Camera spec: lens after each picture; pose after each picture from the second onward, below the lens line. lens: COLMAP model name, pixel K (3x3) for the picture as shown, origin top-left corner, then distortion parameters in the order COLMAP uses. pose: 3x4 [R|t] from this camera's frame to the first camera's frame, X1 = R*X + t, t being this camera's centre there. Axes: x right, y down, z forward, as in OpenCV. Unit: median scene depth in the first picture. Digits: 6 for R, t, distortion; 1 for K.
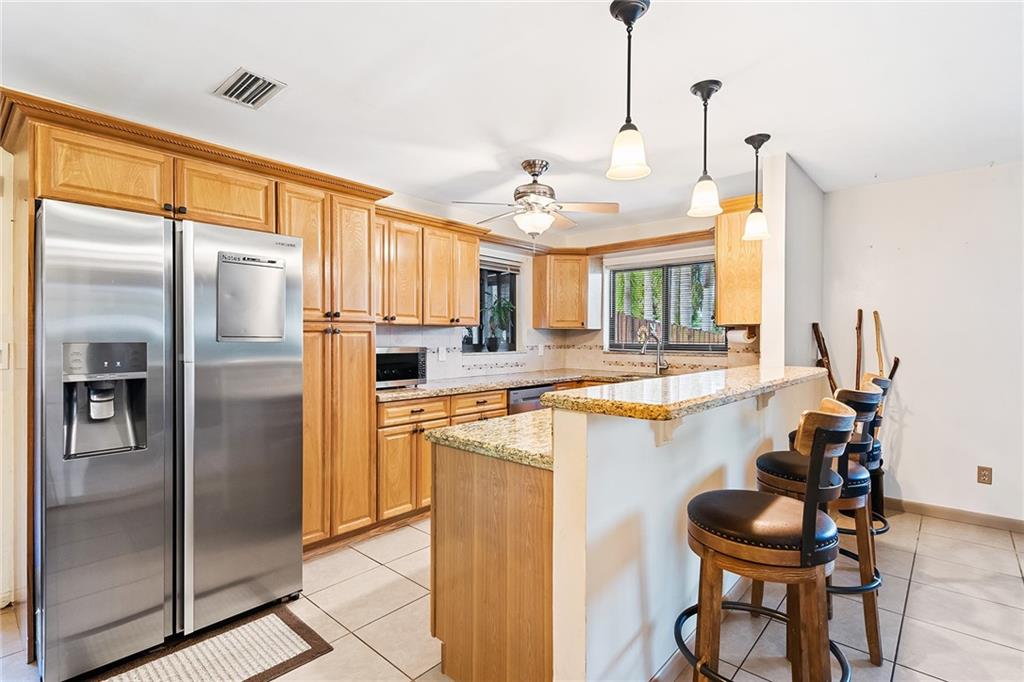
lens RADIAL K [[485.2, 0, 510.5], [0, 485.2, 338.6], [0, 0, 1]] dist [0.003035, -0.001010]
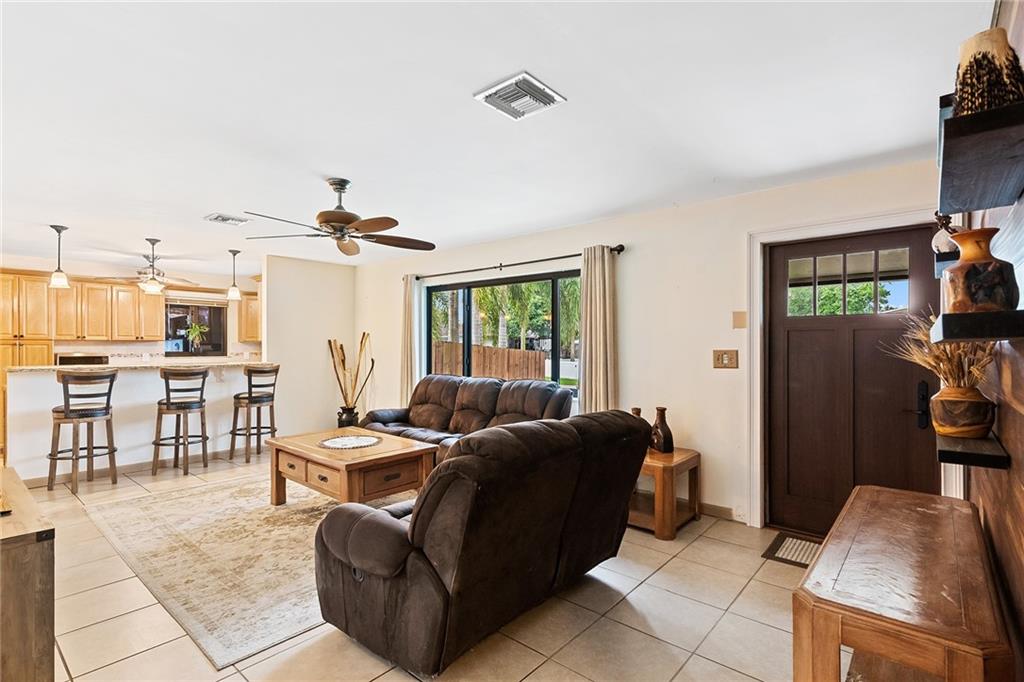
lens RADIAL K [[486.2, 0, 511.2], [0, 486.2, 343.1], [0, 0, 1]] dist [0.022397, -0.007105]
pose [[0.999563, -0.000776, 0.029564, 1.400593], [0.001113, 0.999934, -0.011398, 0.003881], [-0.029553, 0.011426, 0.999498, -0.957628]]
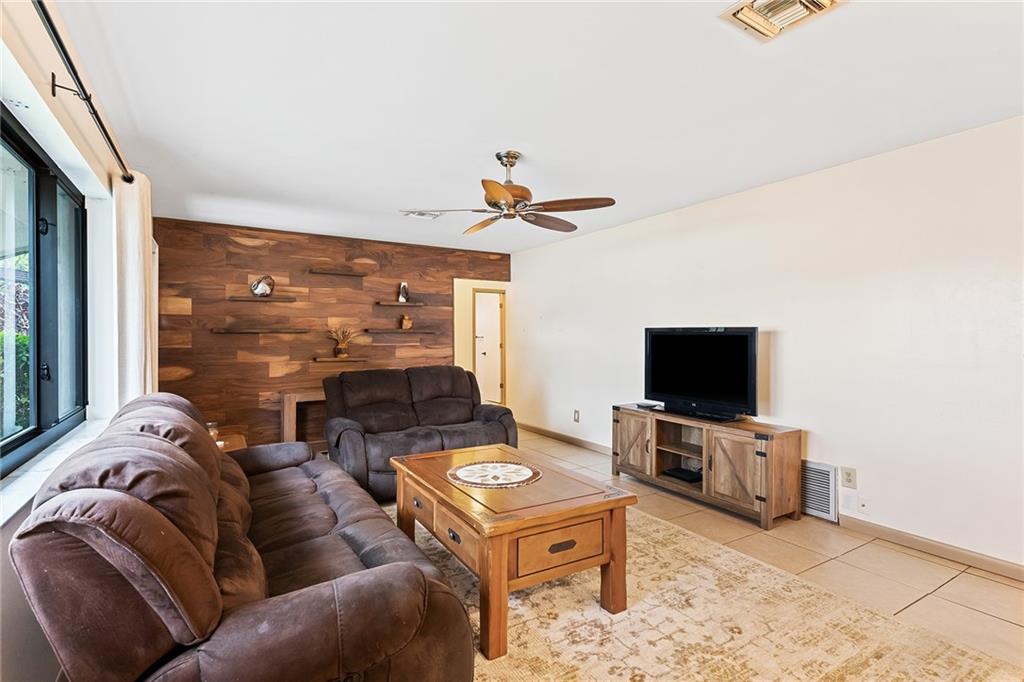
lens RADIAL K [[485.2, 0, 510.5], [0, 485.2, 338.6], [0, 0, 1]] dist [0.003035, -0.001010]
pose [[-0.961497, -0.004306, 0.274780, 0.805401], [-0.000980, 0.999925, 0.012240, -0.000743], [-0.274812, 0.011499, -0.961429, 0.994601]]
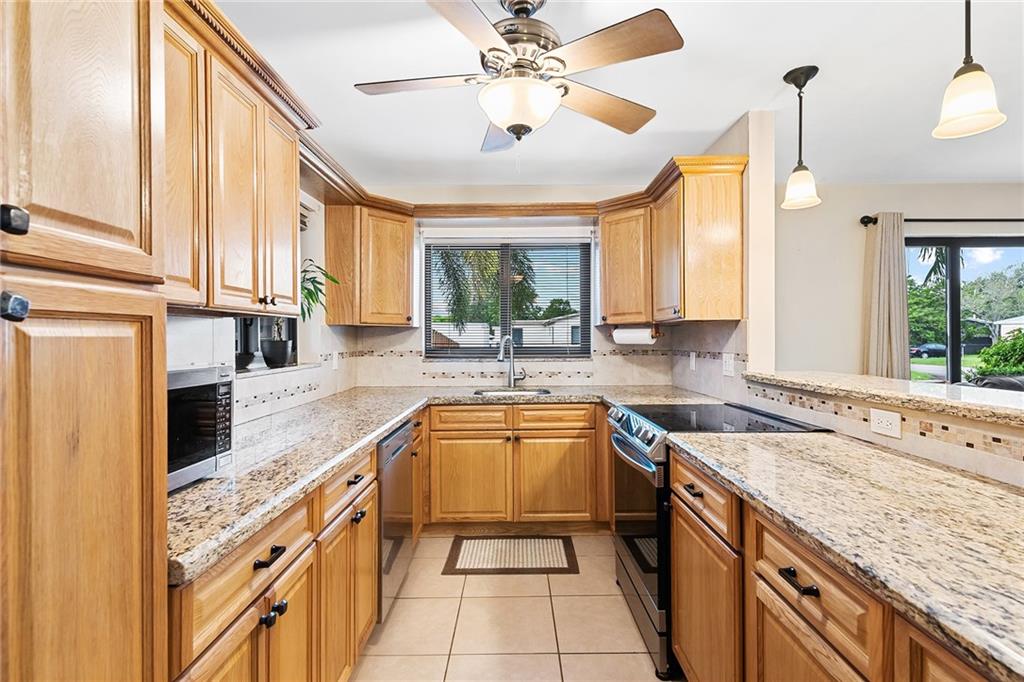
lens RADIAL K [[485.2, 0, 510.5], [0, 485.2, 338.6], [0, 0, 1]] dist [0.003035, -0.001010]
pose [[0.745545, -0.006258, 0.666426, -0.293605], [0.009863, 0.999950, -0.001643, -0.001102], [-0.666382, 0.007797, 0.745569, 0.639118]]
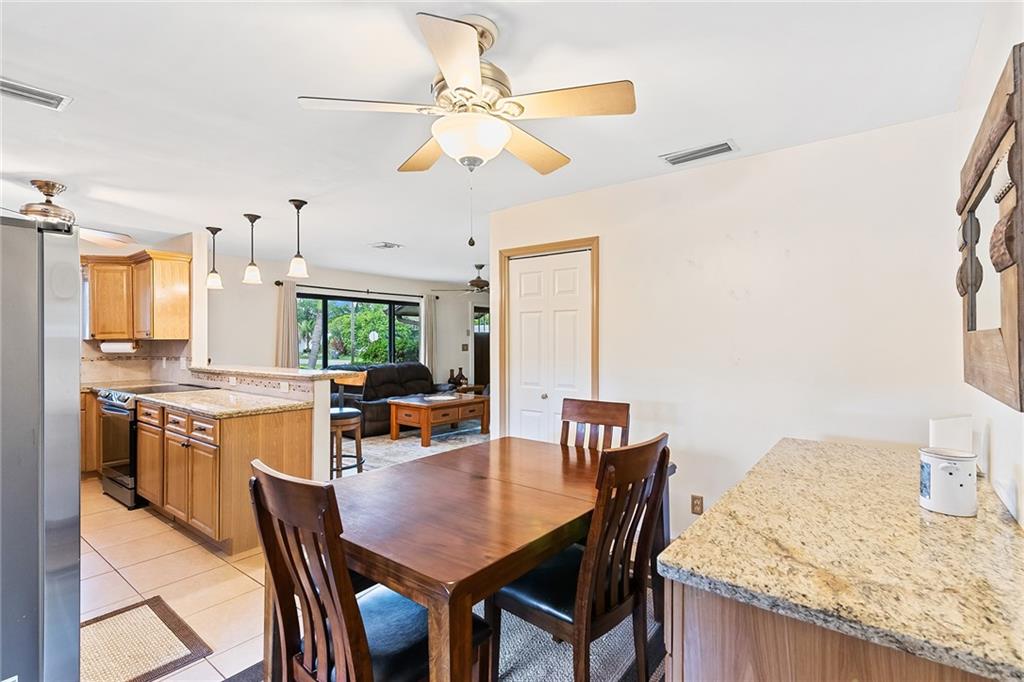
lens RADIAL K [[488.7, 0, 513.1], [0, 488.7, 338.7], [0, 0, 1]] dist [0.012983, 0.000064]
pose [[-0.076854, 0.000516, 0.997042, -1.077301], [0.006973, 0.999976, 0.000020, -0.024652], [-0.997018, 0.006954, -0.076856, 0.097120]]
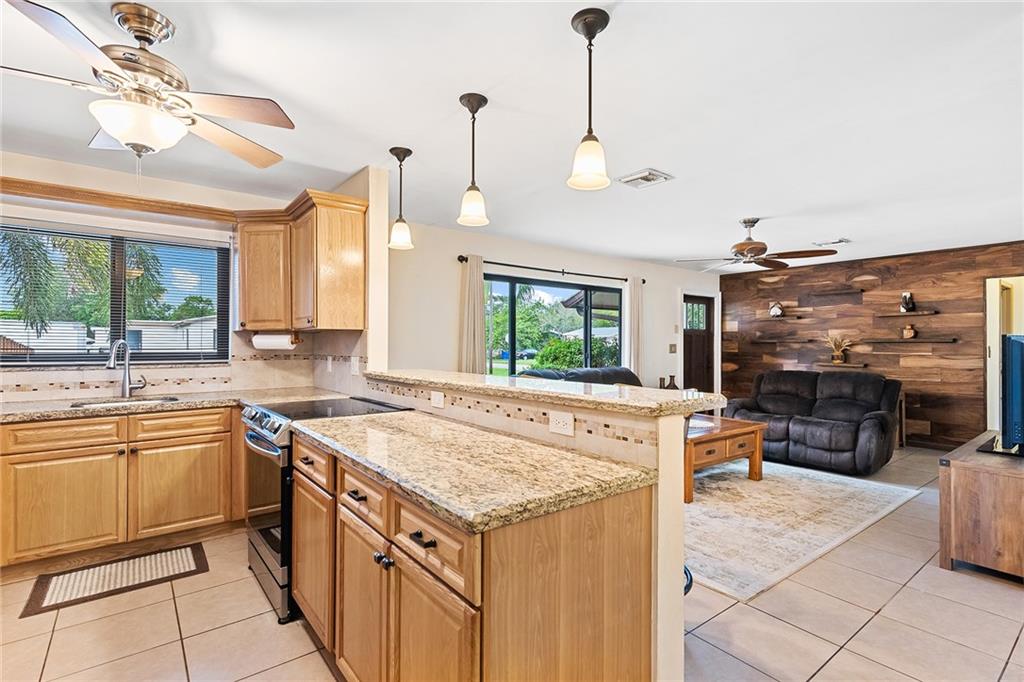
lens RADIAL K [[486.2, 0, 511.2], [0, 486.2, 343.1], [0, 0, 1]] dist [0.022397, -0.007105]
pose [[0.170820, -0.001047, 0.985302, -0.414922], [0.002687, 0.999996, 0.000597, -0.001917], [-0.985299, 0.002546, 0.170822, 0.511593]]
